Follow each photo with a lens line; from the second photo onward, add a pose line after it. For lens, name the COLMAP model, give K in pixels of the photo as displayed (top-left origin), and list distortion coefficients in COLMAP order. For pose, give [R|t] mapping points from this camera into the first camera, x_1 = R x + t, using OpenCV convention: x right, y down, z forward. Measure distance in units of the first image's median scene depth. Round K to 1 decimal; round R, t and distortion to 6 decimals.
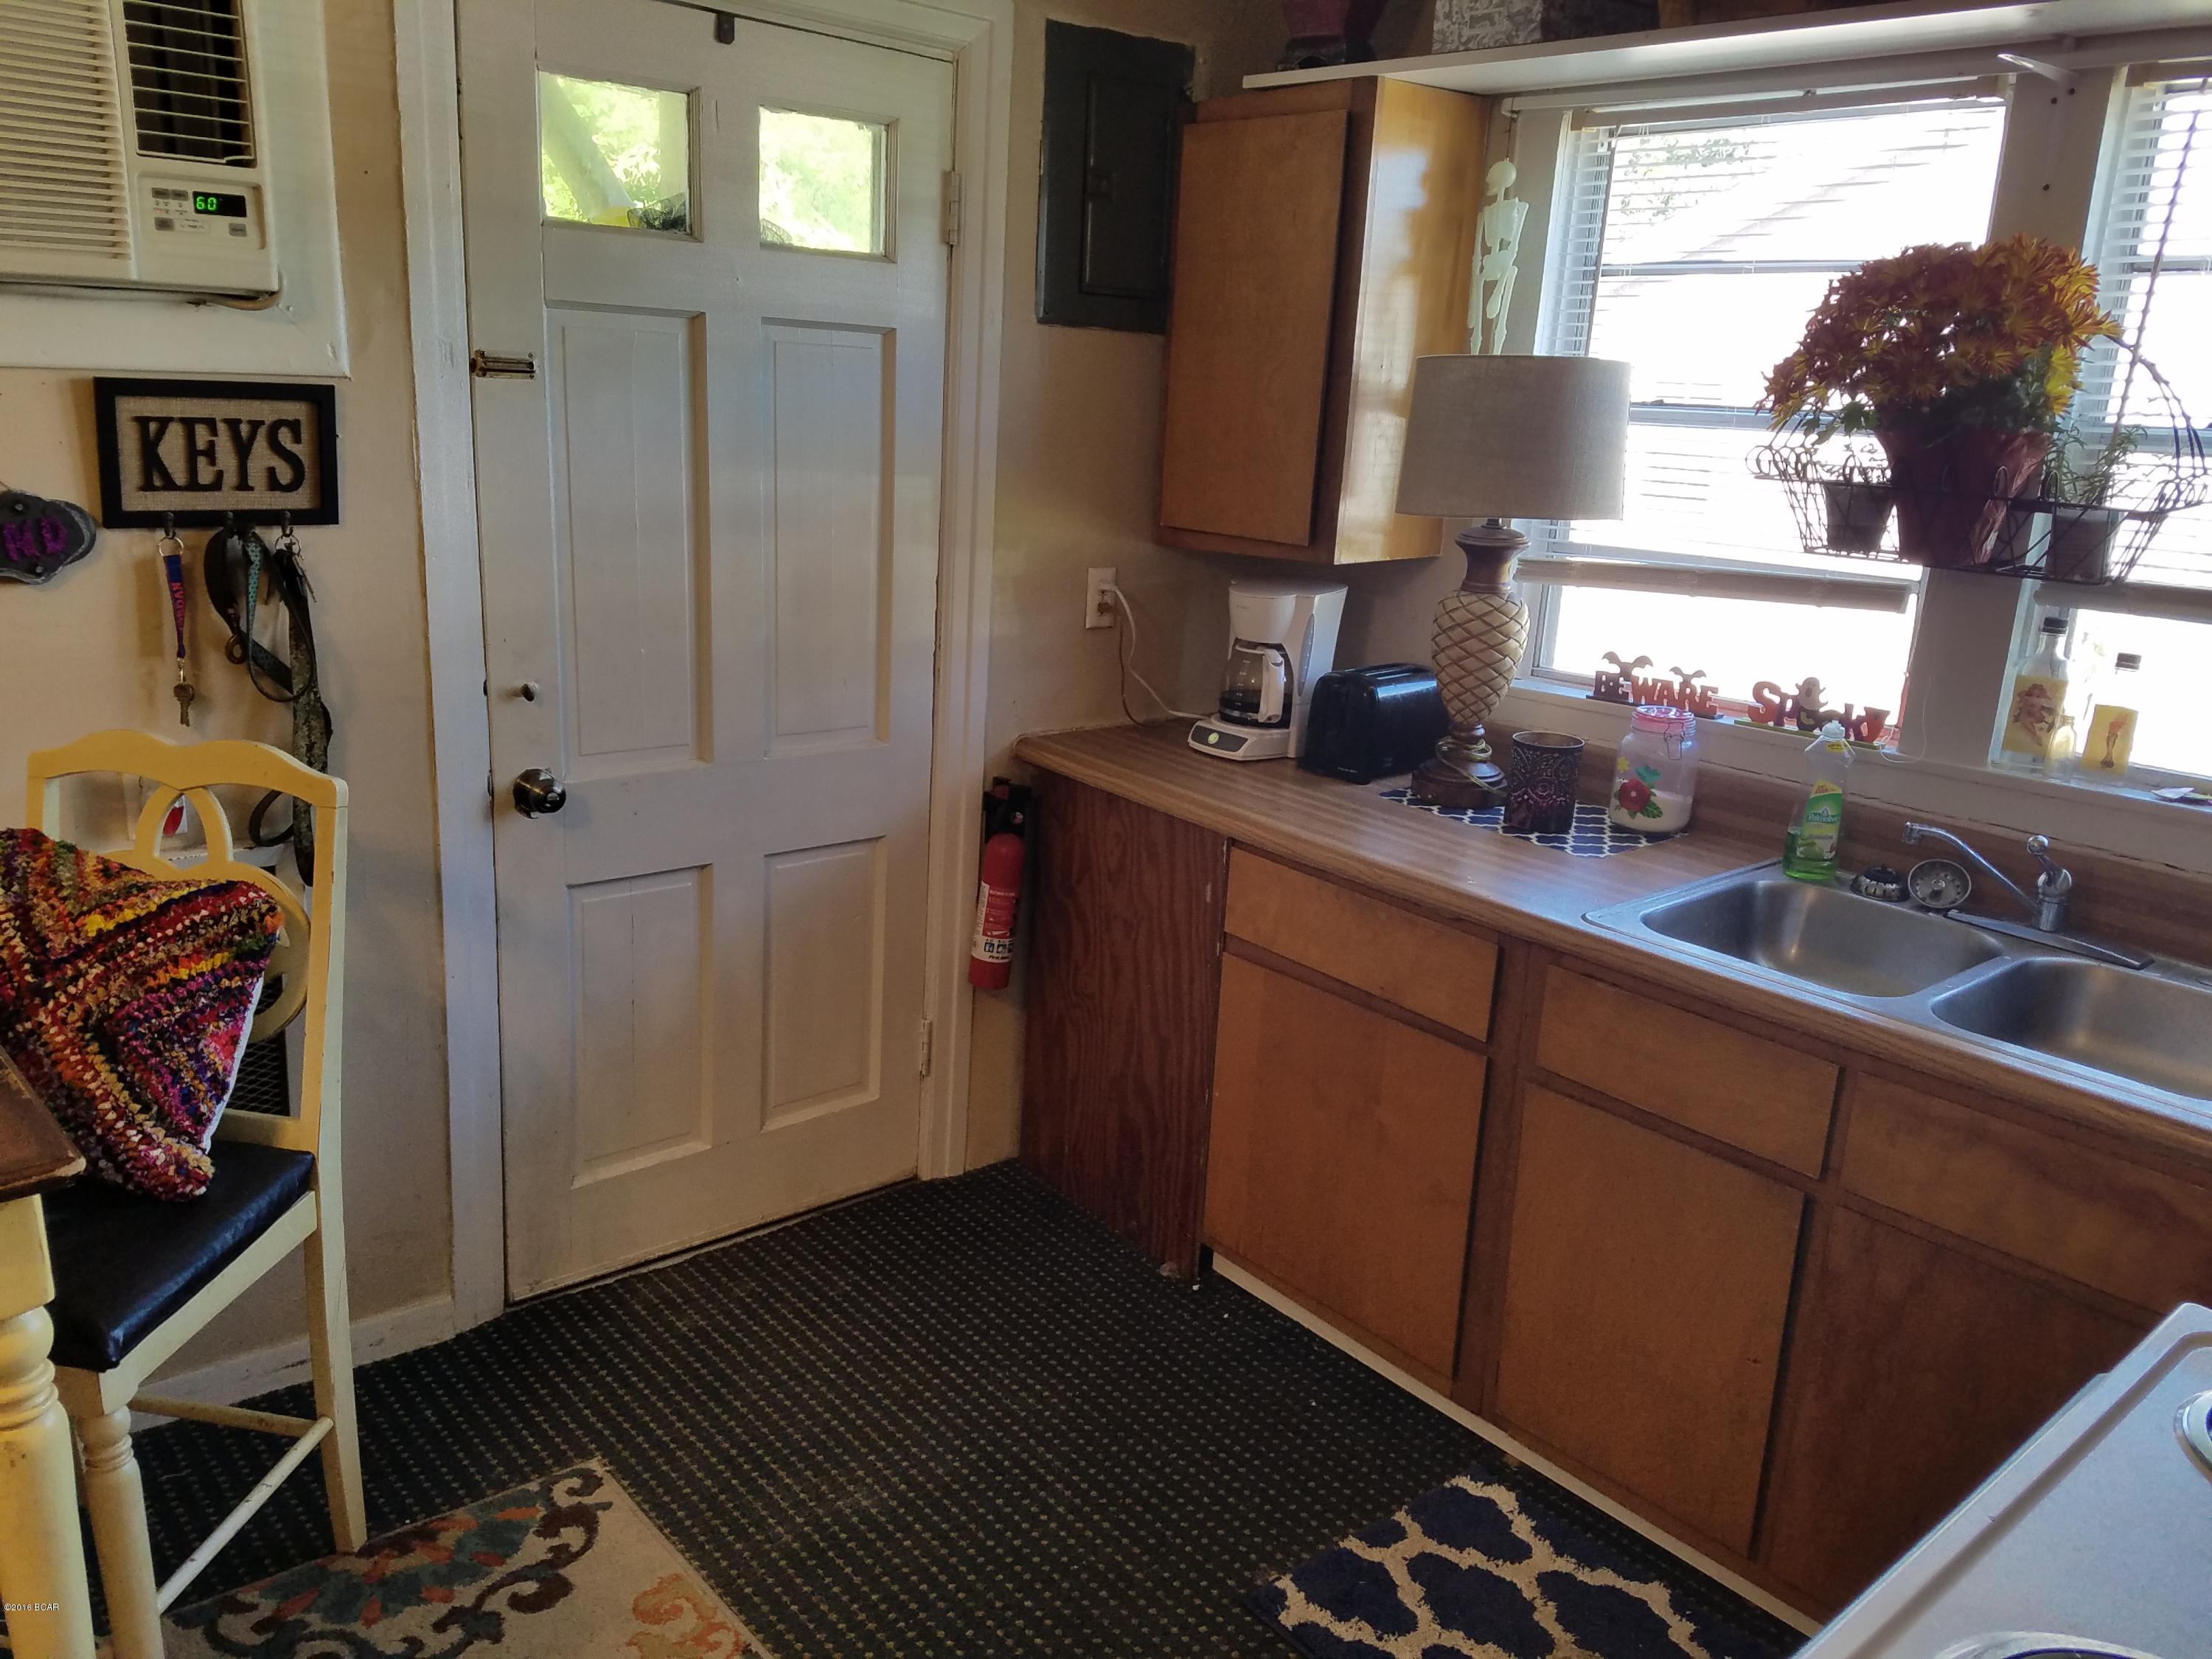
lens RADIAL K [[1710.4, 0, 1090.4], [0, 1710.4, 851.3], [0, 0, 1]] dist [0.086599, -0.111695]
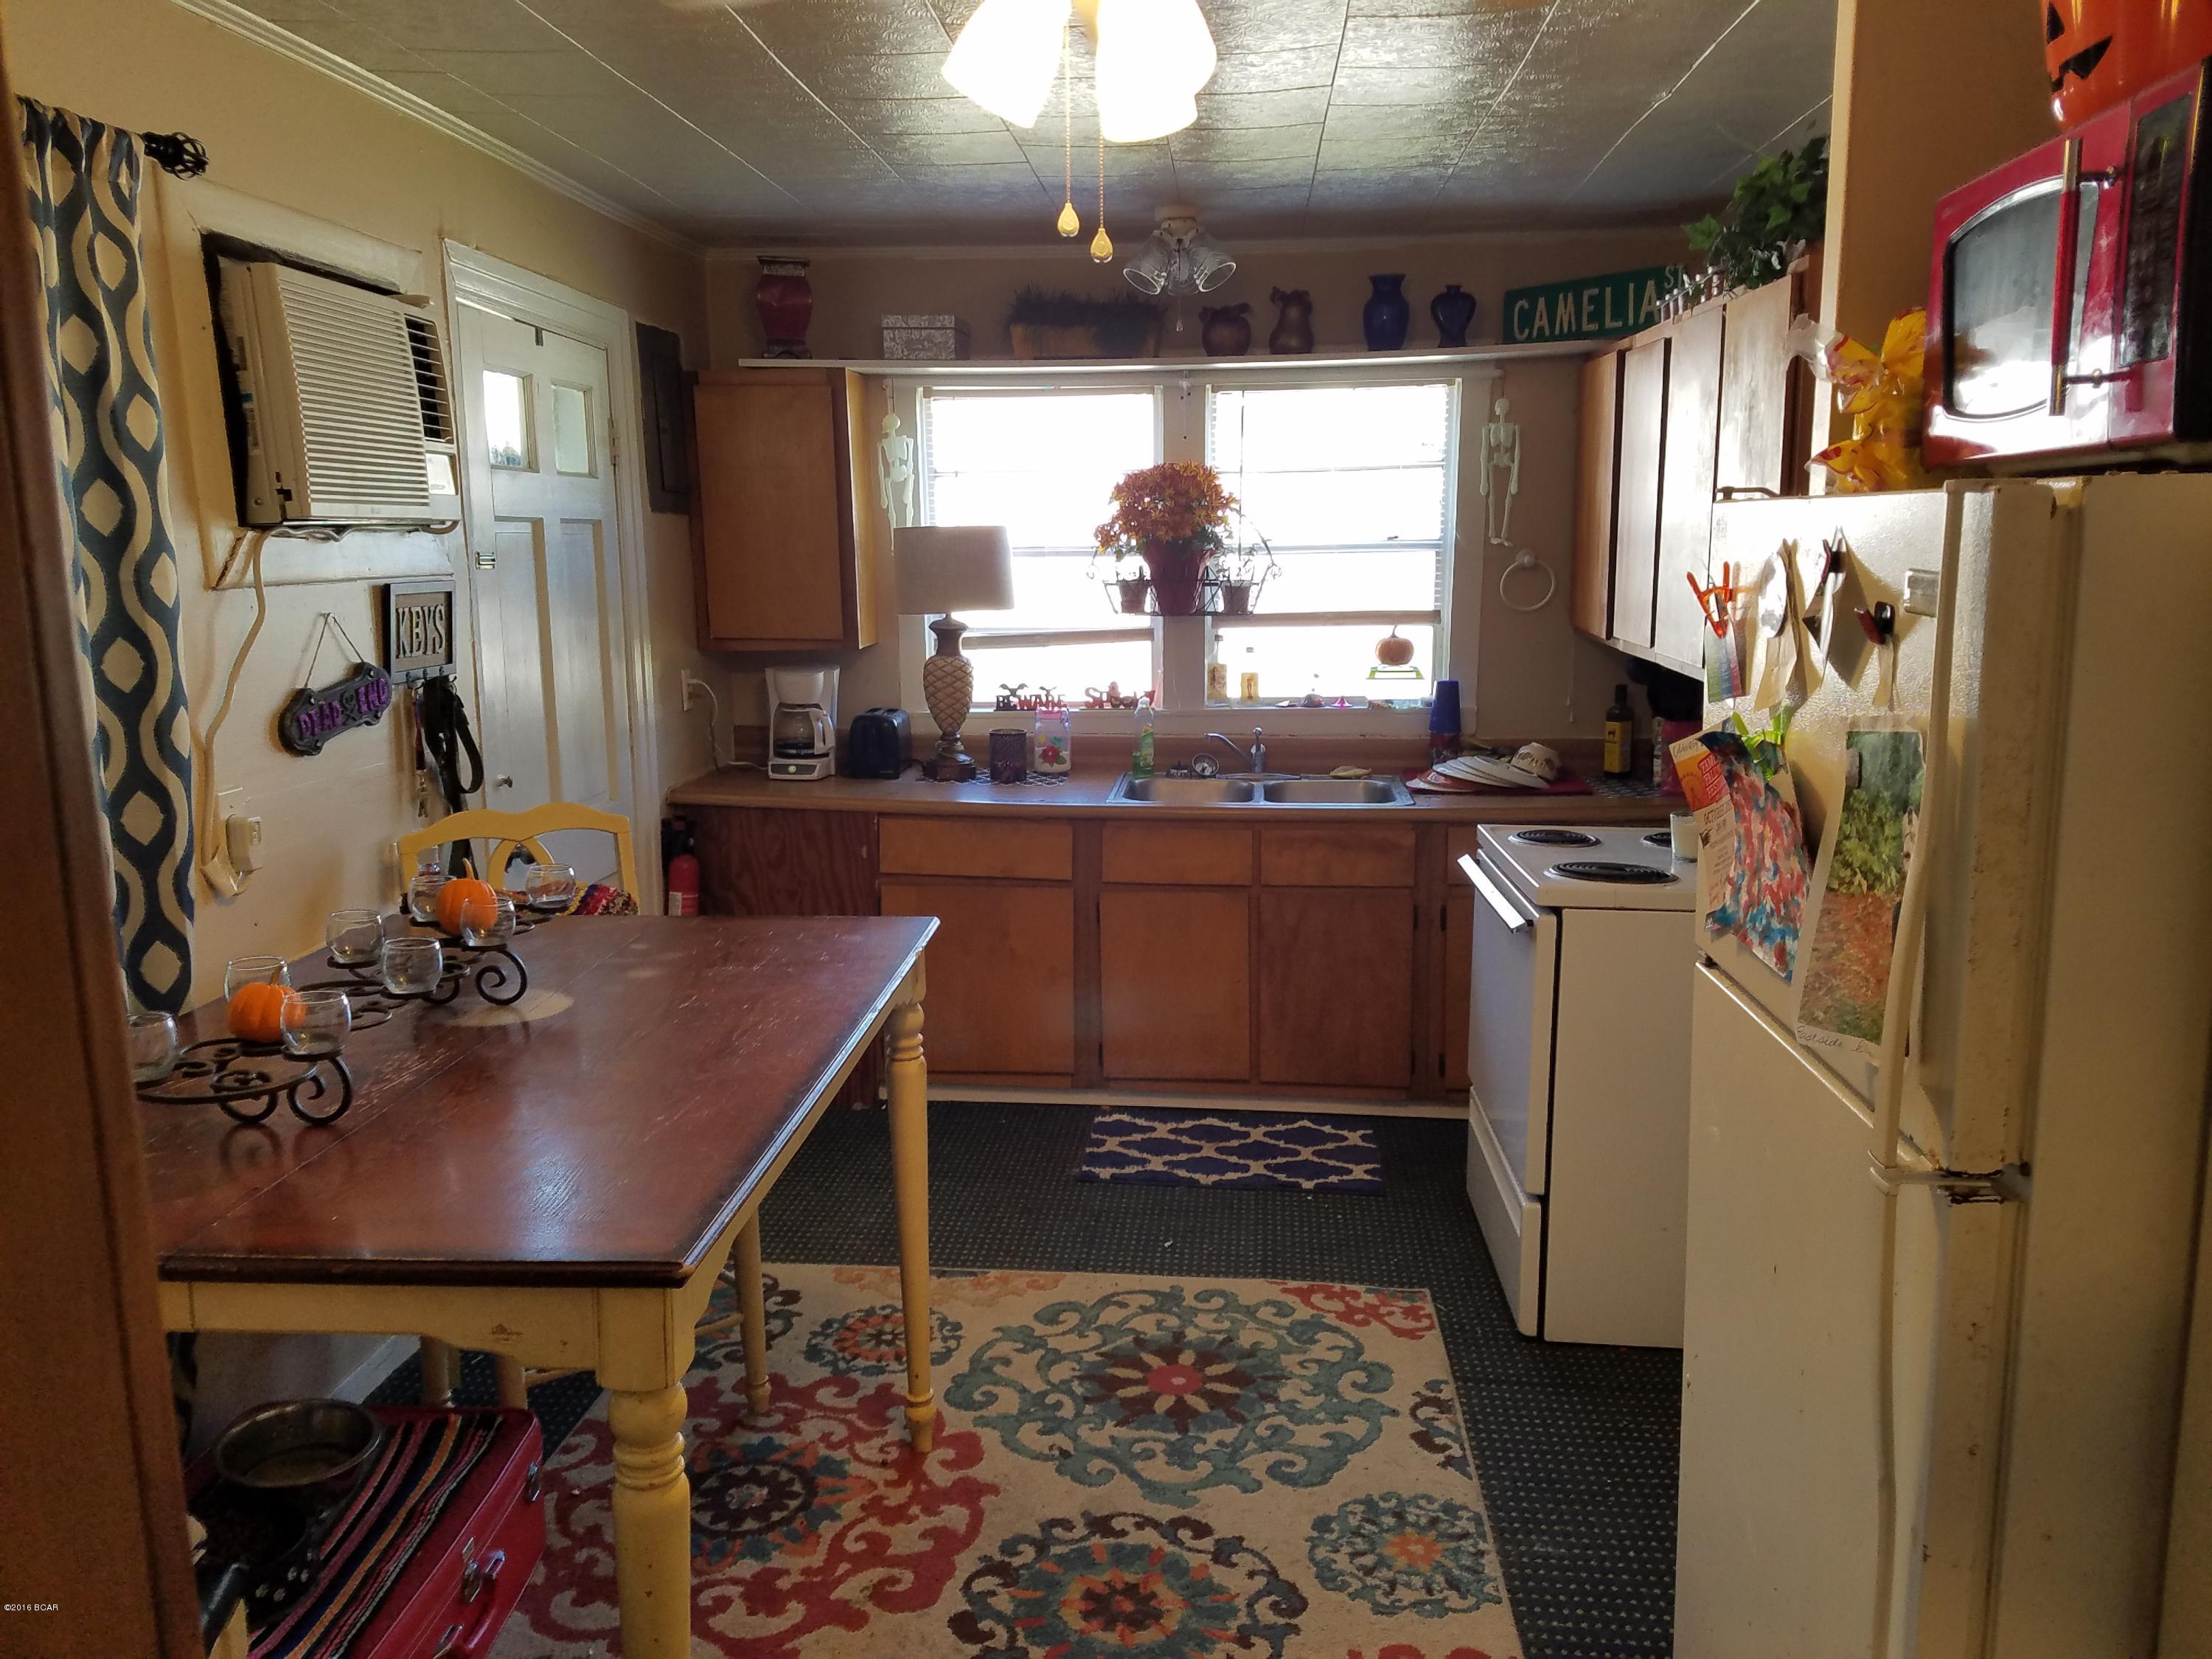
lens RADIAL K [[1688.0, 0, 1106.0], [0, 1688.0, 829.5], [0, 0, 1]] dist [0.213826, -0.302611]
pose [[0.708664, -0.170056, 0.684746, -1.080252], [0.227039, 0.973861, 0.006887, 0.056196], [-0.668018, 0.150583, 0.728750, -0.419645]]
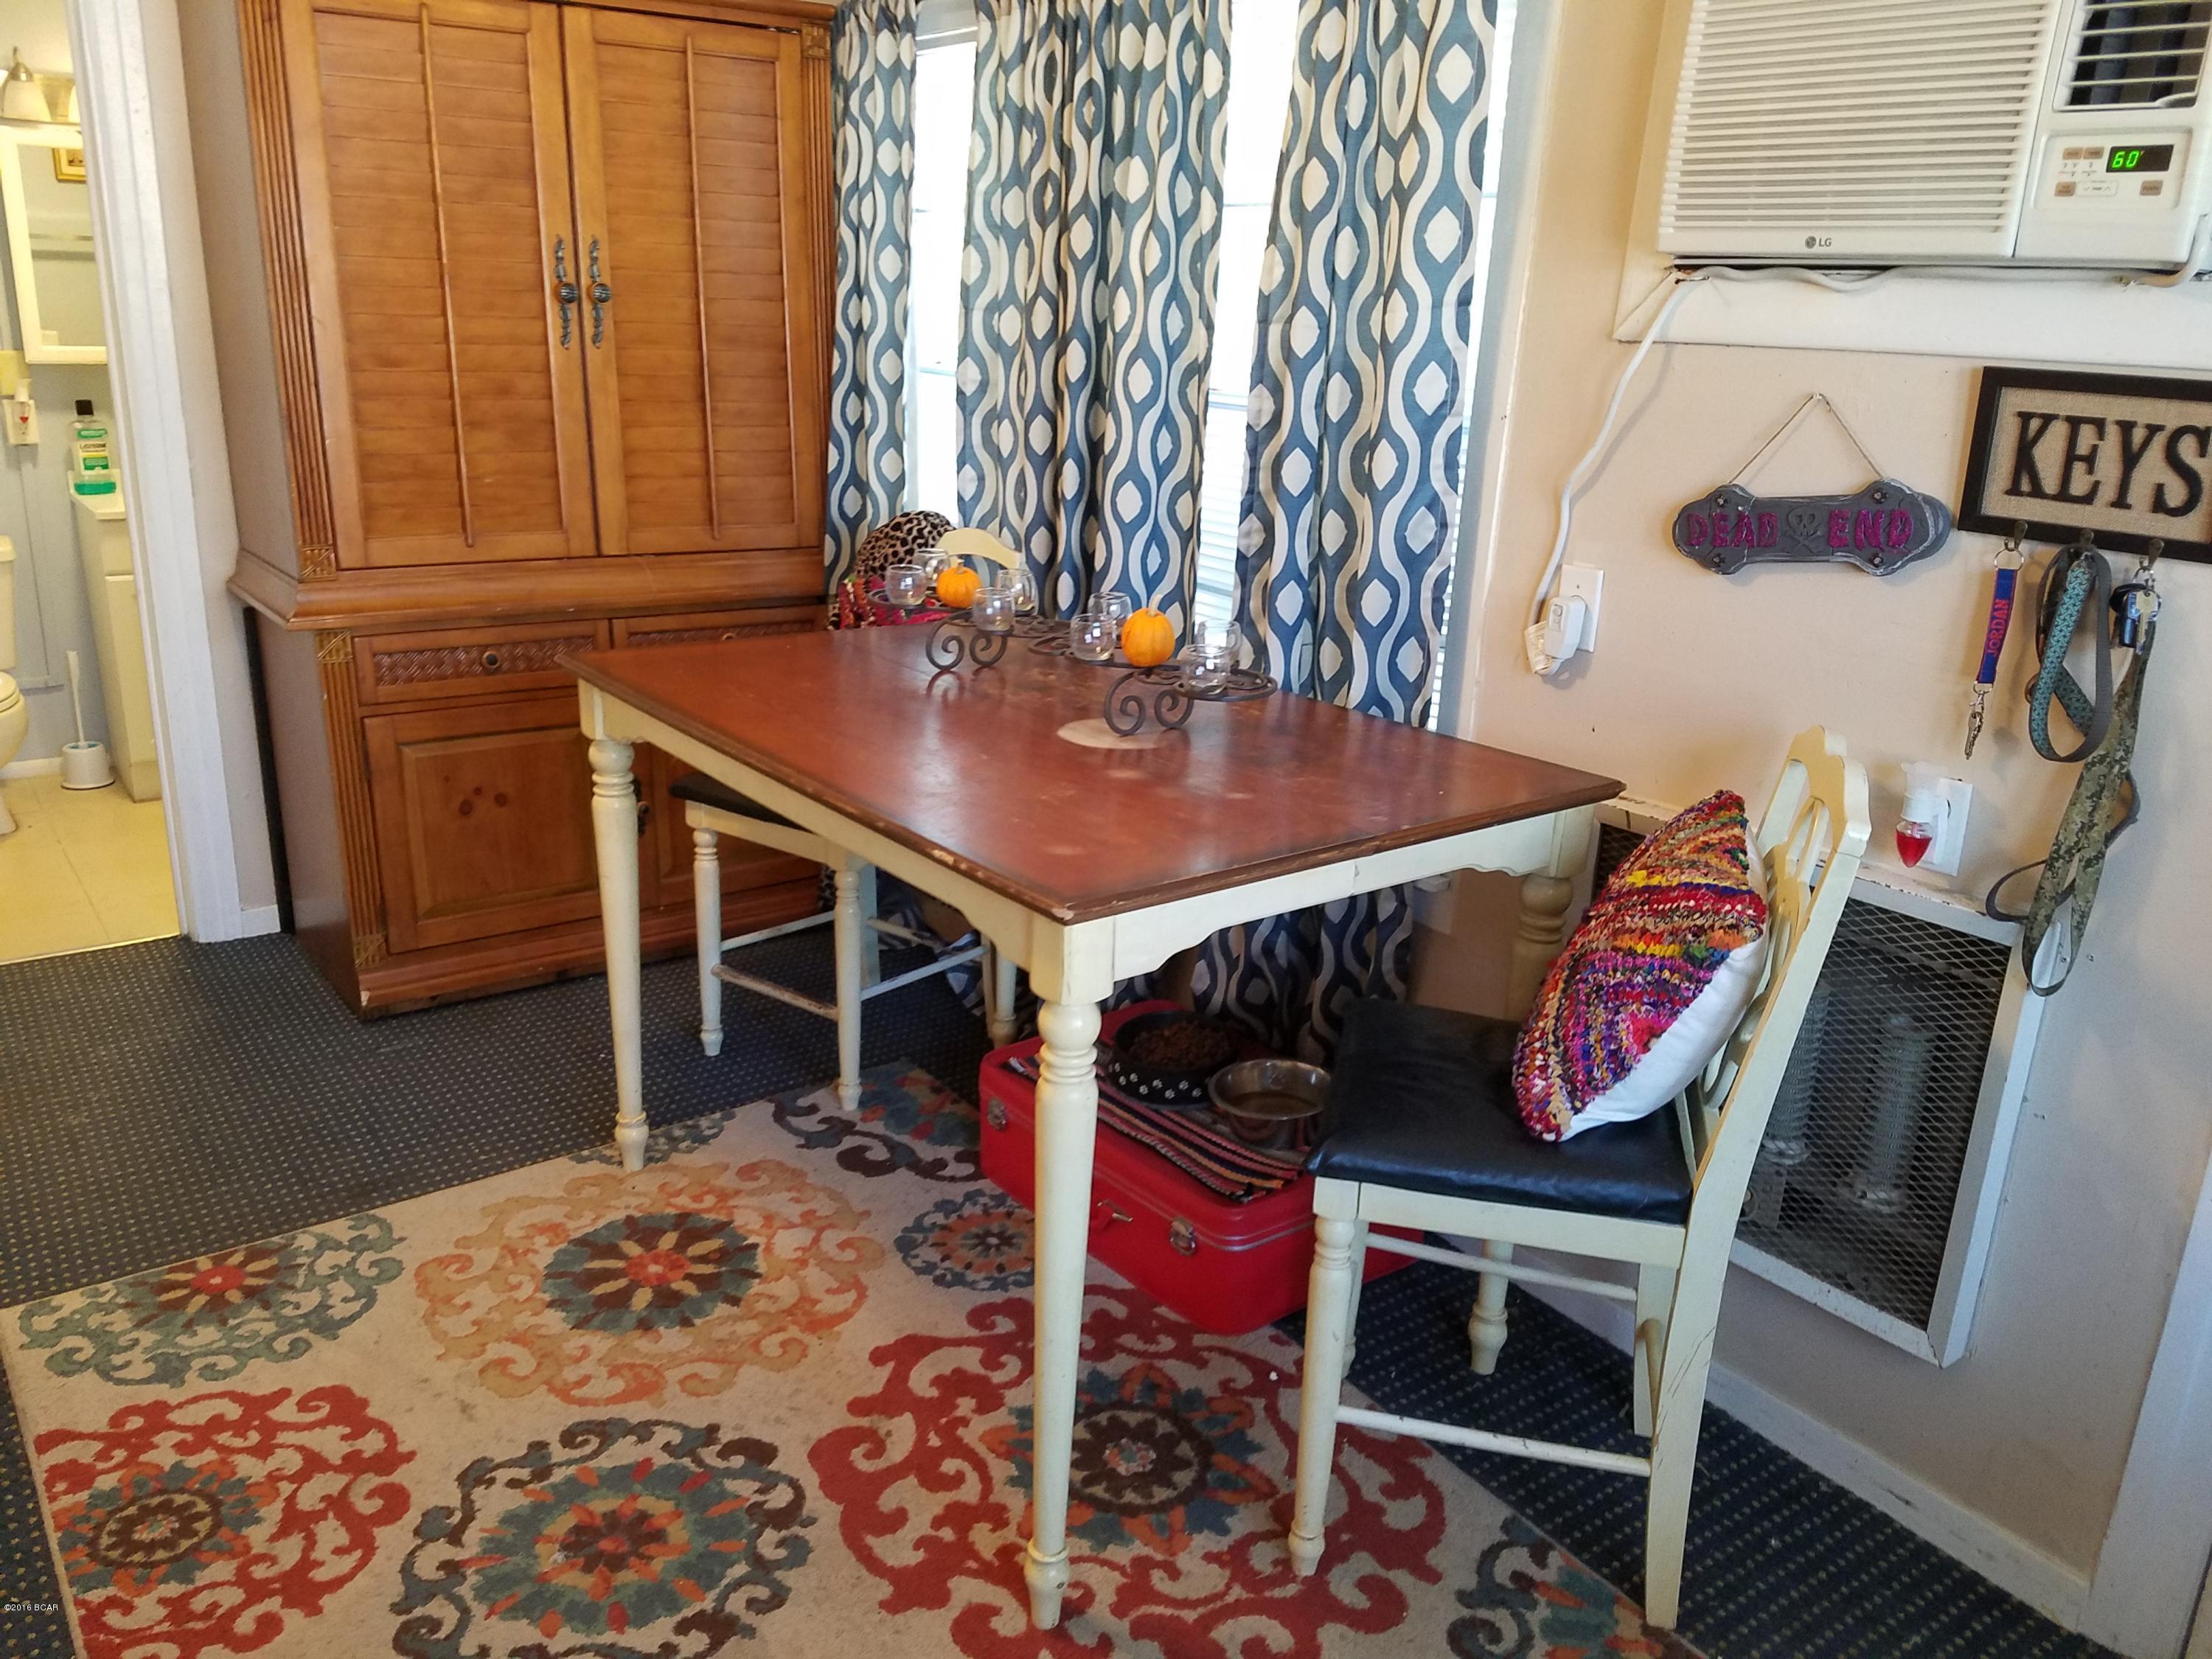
lens RADIAL K [[1710.4, 0, 1090.4], [0, 1710.4, 851.3], [0, 0, 1]] dist [0.086599, -0.111695]
pose [[-0.078788, 0.263851, -0.961340, 0.376519], [-0.309660, 0.910157, 0.275182, -0.131359], [0.947577, 0.319370, 0.009995, 0.563925]]
